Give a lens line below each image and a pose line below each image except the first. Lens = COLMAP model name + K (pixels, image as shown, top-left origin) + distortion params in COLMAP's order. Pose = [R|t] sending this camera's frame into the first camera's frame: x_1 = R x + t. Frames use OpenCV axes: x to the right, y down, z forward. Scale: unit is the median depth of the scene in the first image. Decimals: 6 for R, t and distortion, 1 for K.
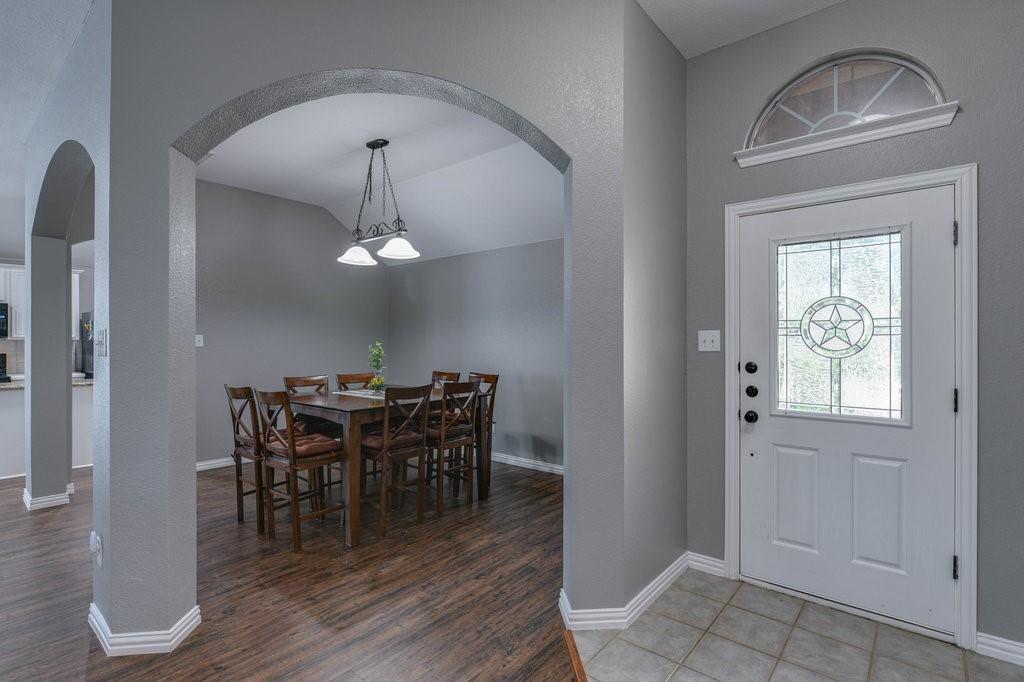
lens RADIAL K [[481.0, 0, 509.8], [0, 481.0, 344.7], [0, 0, 1]] dist [-0.017491, -0.000202]
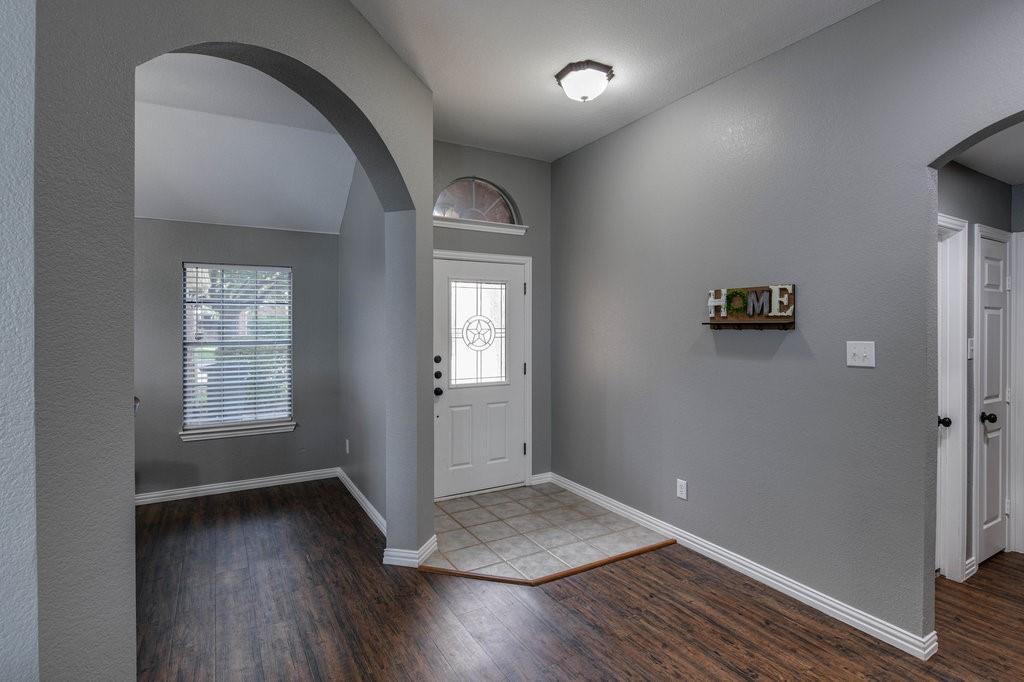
lens RADIAL K [[505.2, 0, 509.6], [0, 505.2, 338.6], [0, 0, 1]] dist [-0.008088, 0.001672]
pose [[0.330559, -0.021318, 0.943545, -1.054602], [0.004565, 0.999769, 0.020989, -0.056775], [-0.943774, -0.002630, 0.330580, 0.293434]]
